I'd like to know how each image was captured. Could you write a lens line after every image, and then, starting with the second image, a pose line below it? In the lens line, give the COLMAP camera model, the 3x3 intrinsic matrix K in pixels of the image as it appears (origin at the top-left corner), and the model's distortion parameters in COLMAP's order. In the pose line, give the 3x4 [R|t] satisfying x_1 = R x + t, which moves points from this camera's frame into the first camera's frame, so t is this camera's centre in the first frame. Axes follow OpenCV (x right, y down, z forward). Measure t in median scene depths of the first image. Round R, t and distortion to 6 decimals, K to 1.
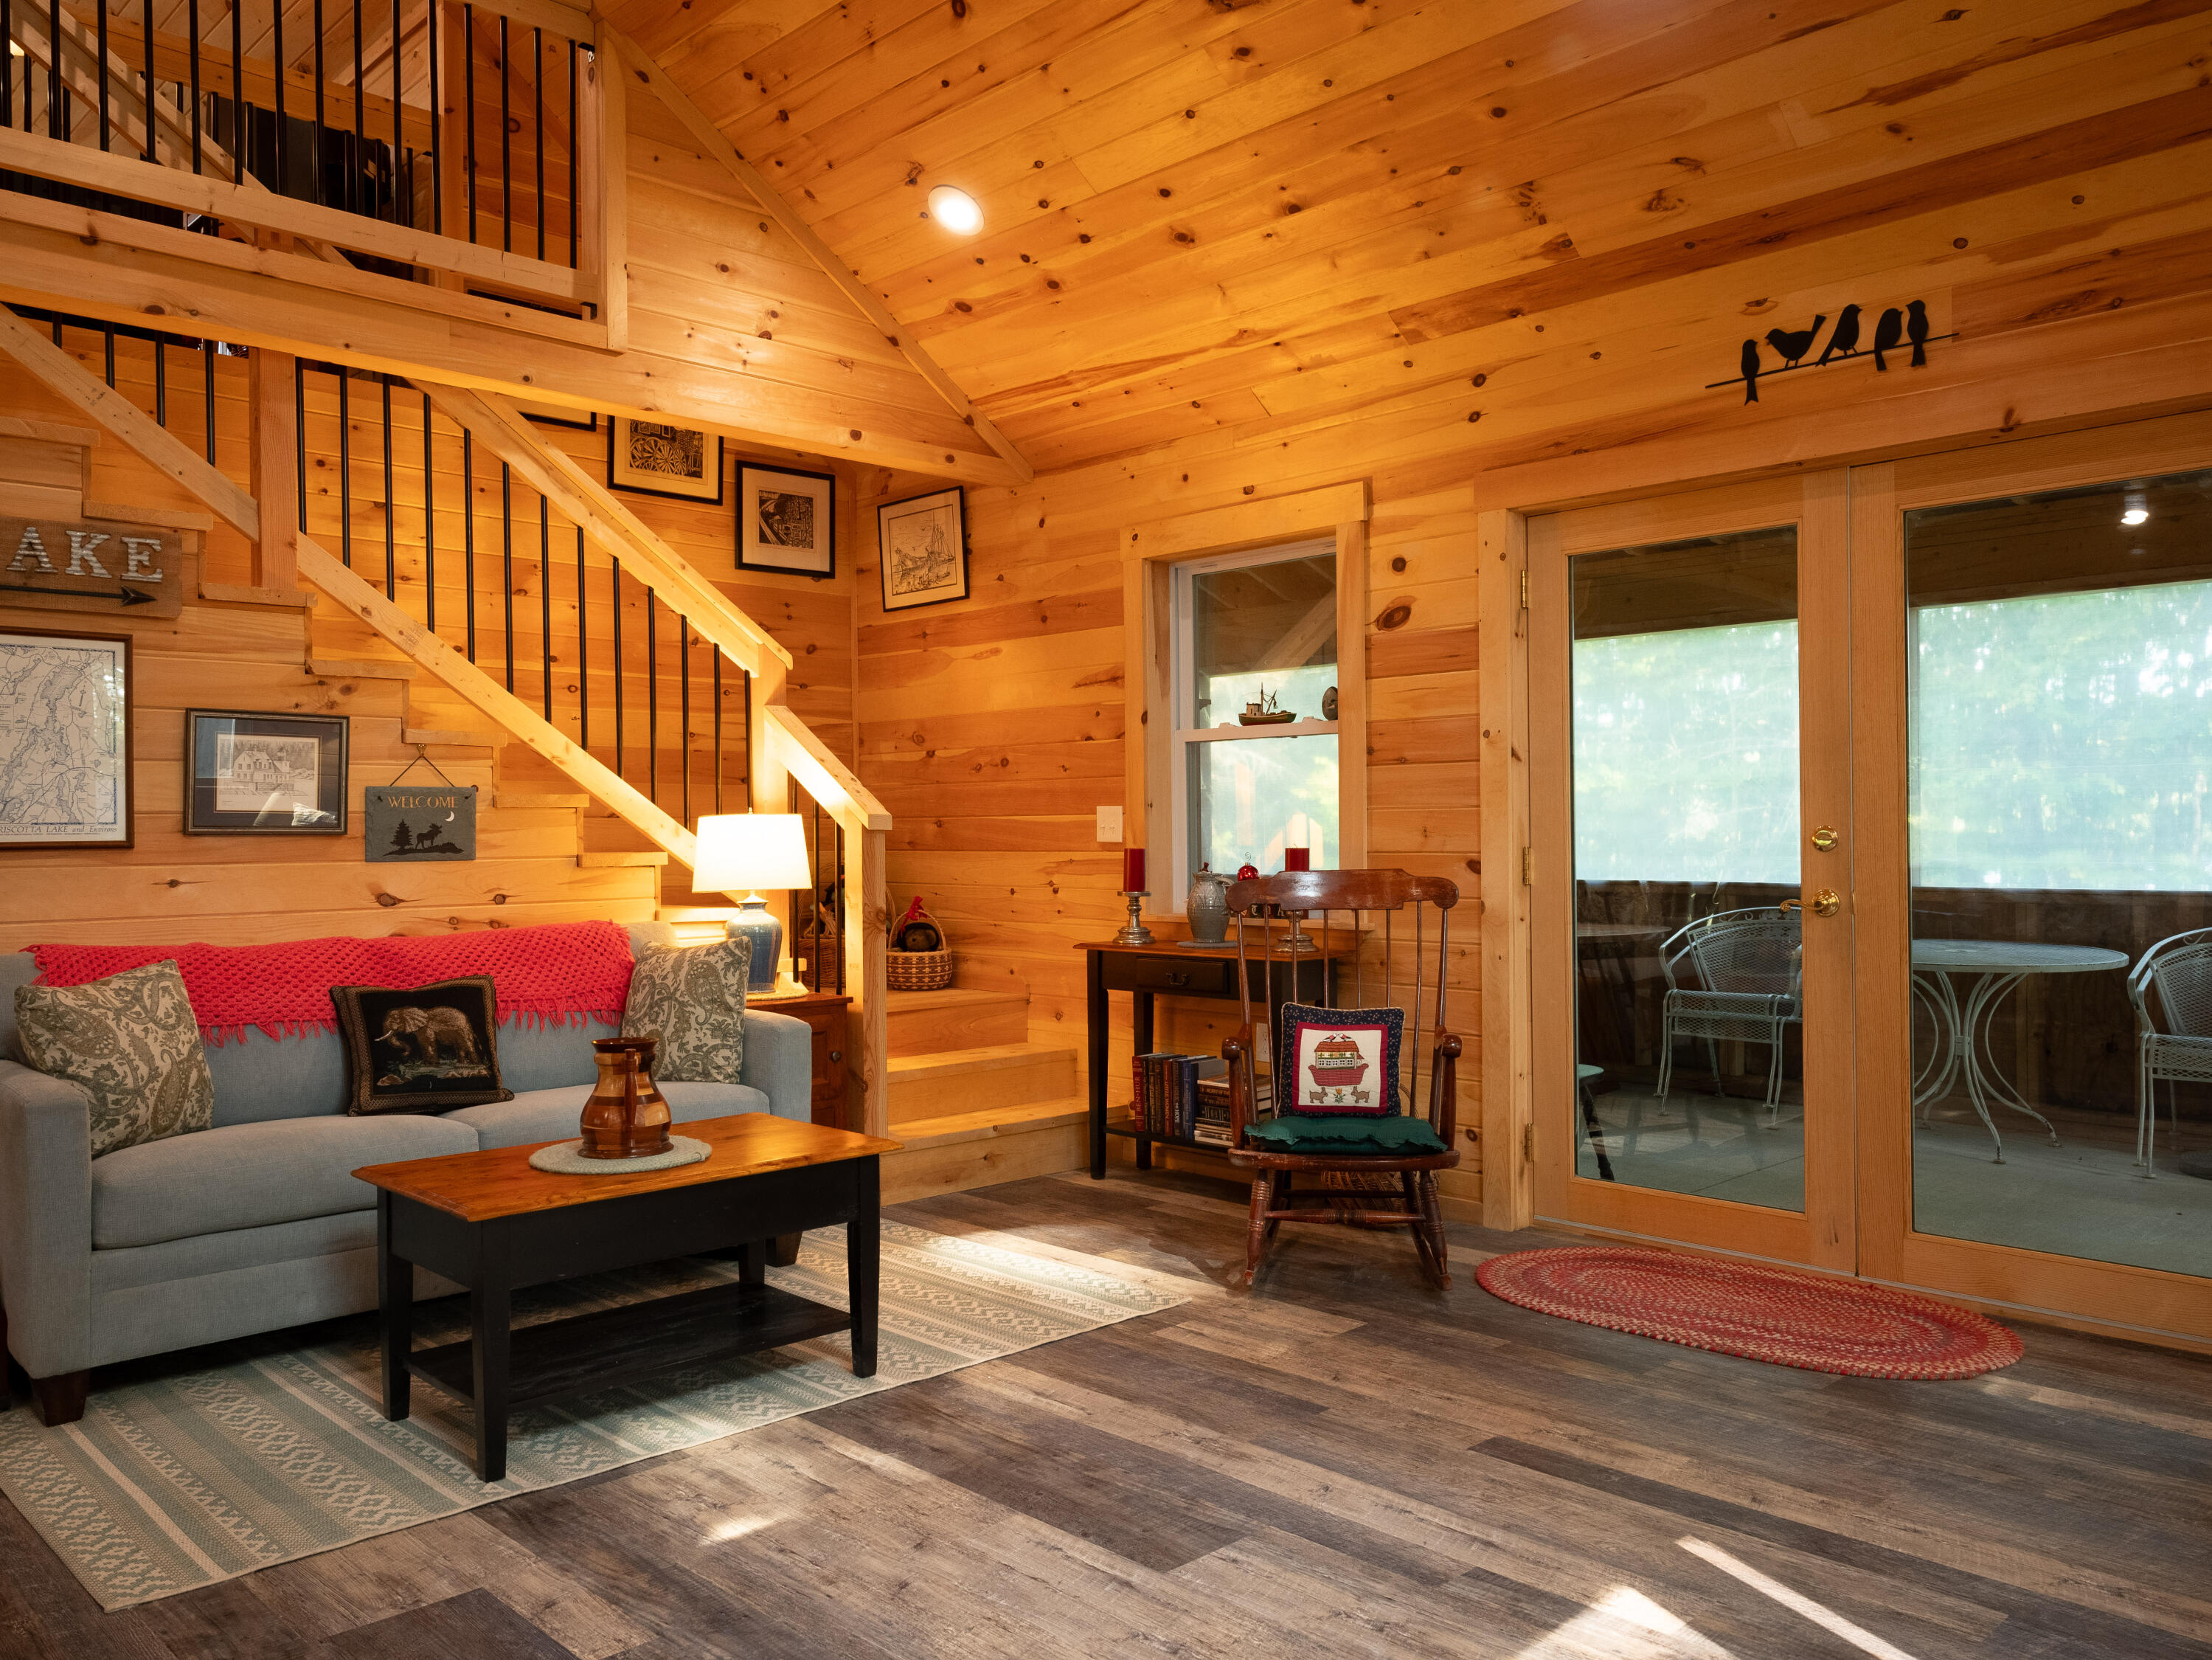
lens RADIAL K [[1680.6, 0, 1093.2], [0, 1680.6, 833.2], [0, 0, 1]] dist [0.004610, -0.003752]
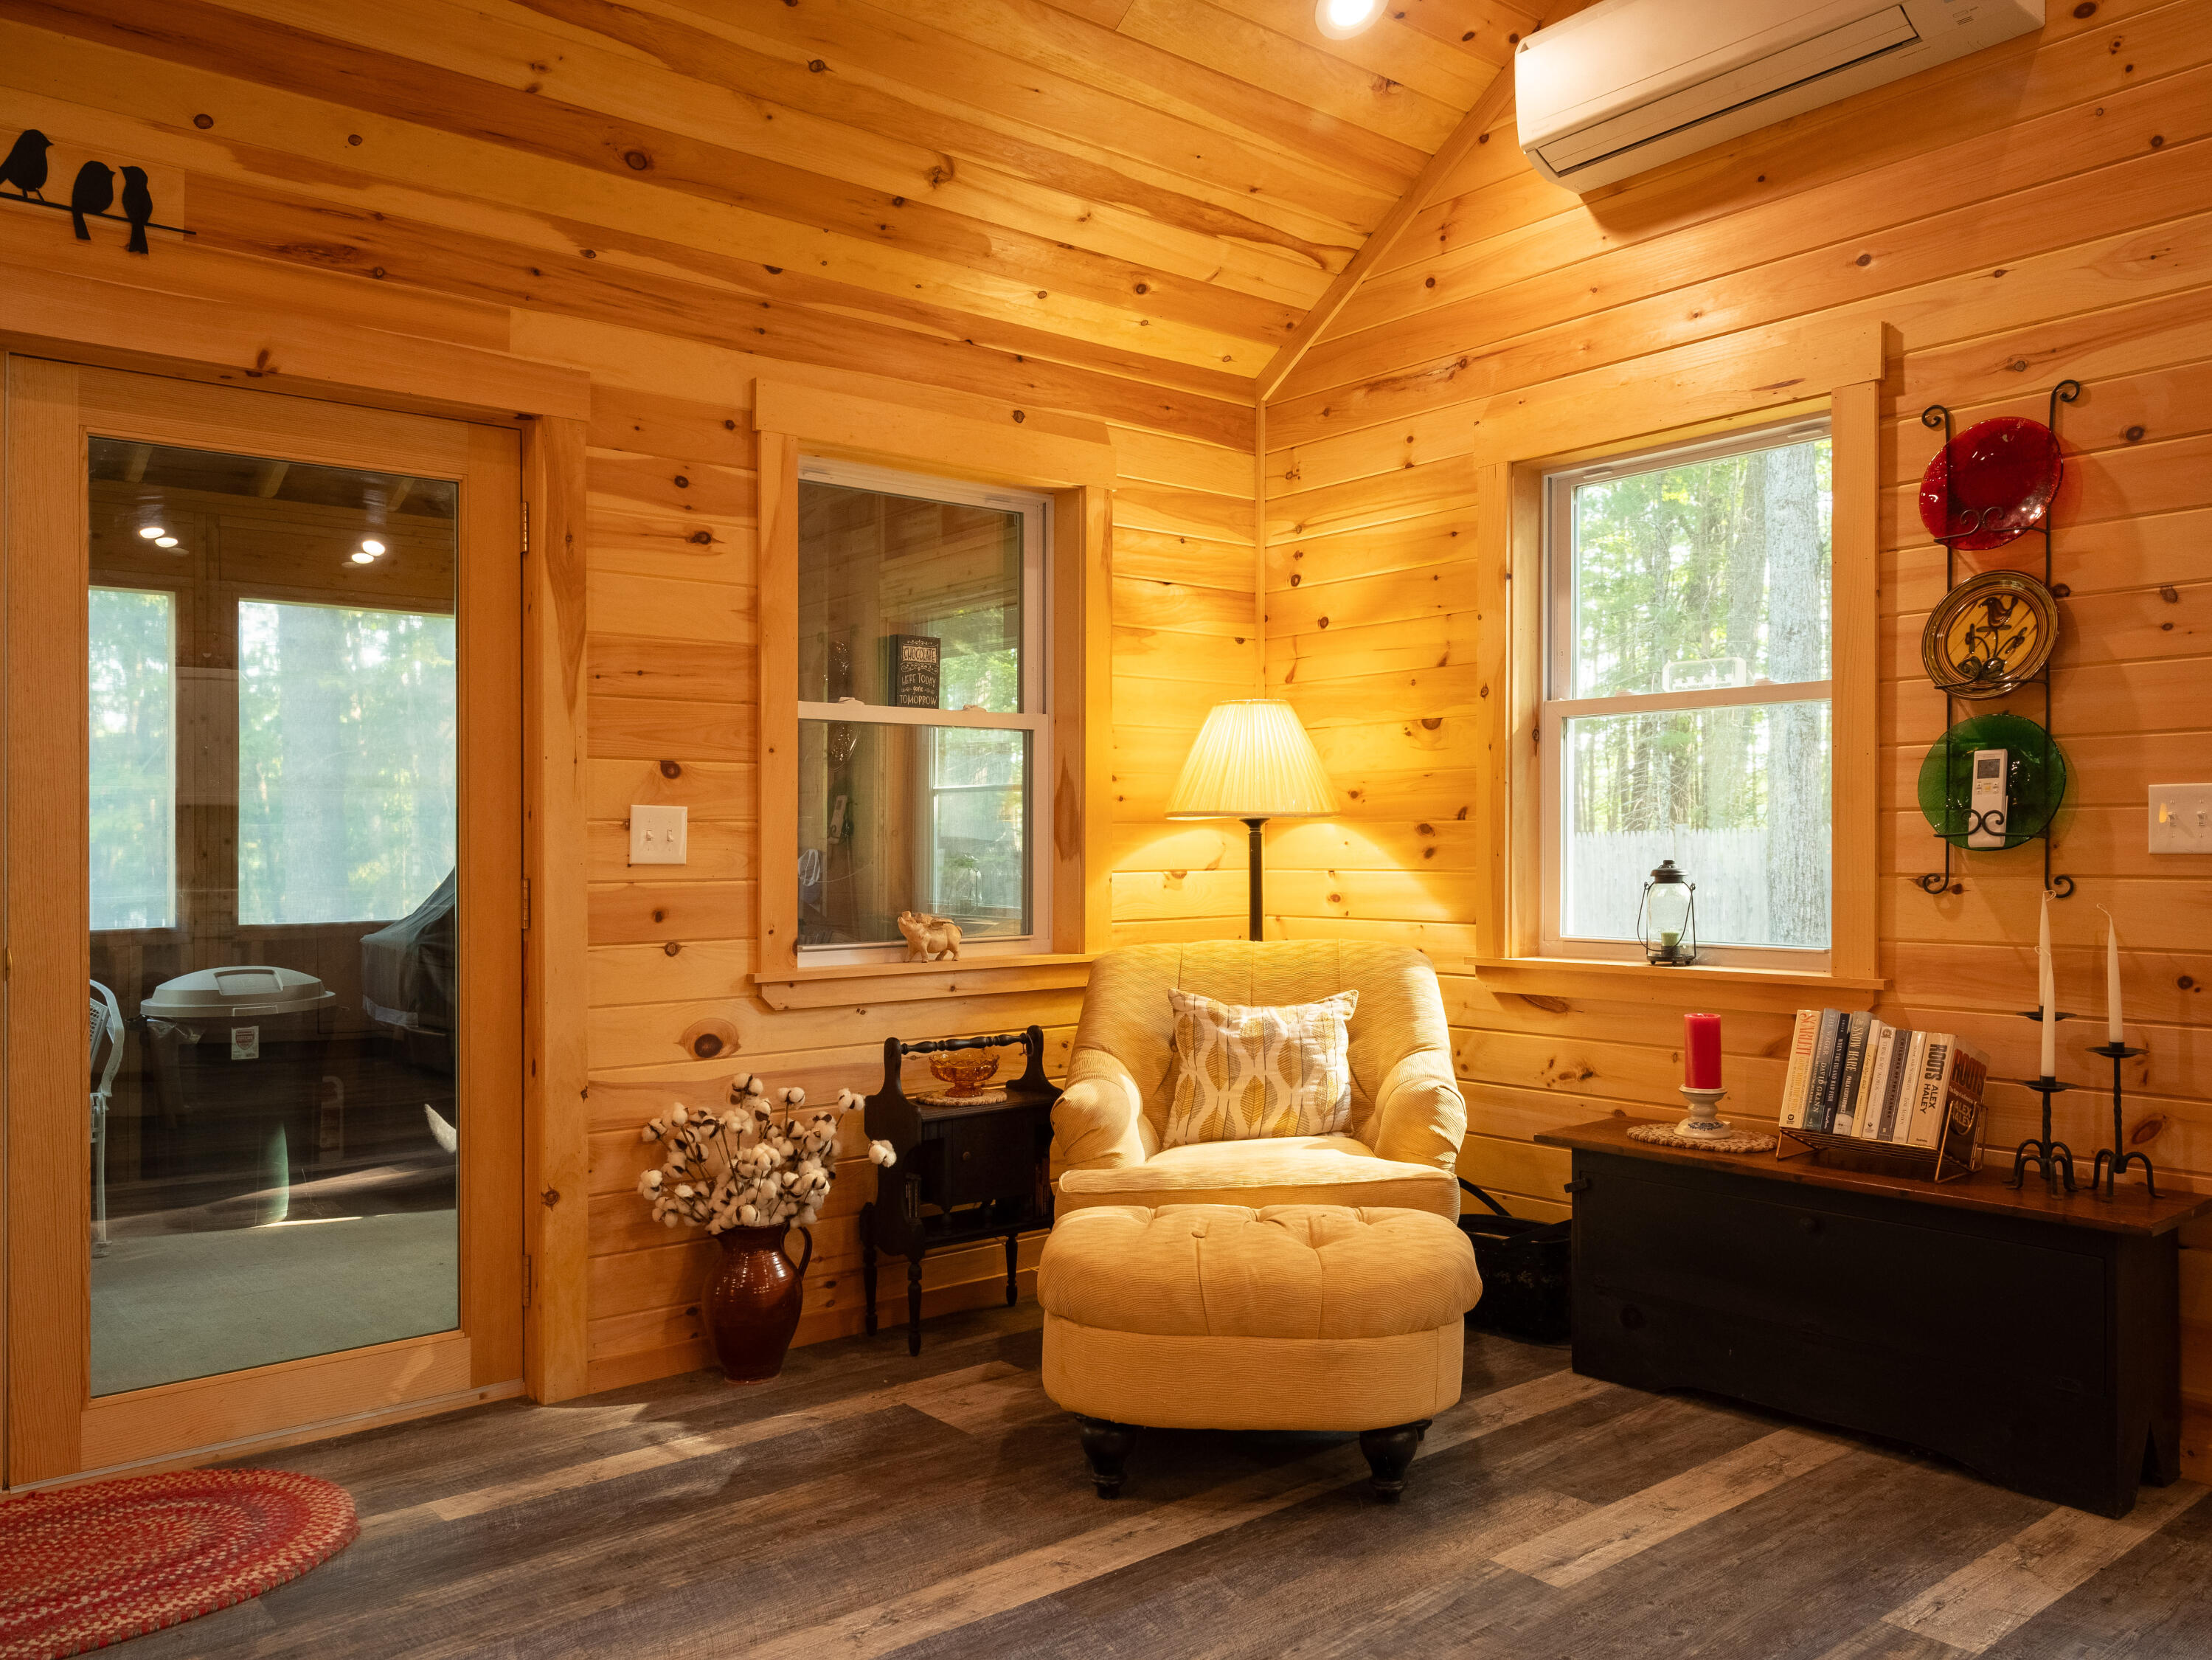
lens RADIAL K [[1680.6, 0, 1159.2], [0, 1680.6, 855.1], [0, 0, 1]] dist [0.004610, -0.003752]
pose [[0.059619, 0.005399, 0.998207, -0.217340], [0.005931, 0.999966, -0.005762, 0.001878], [-0.998204, 0.006264, 0.059585, 0.445098]]
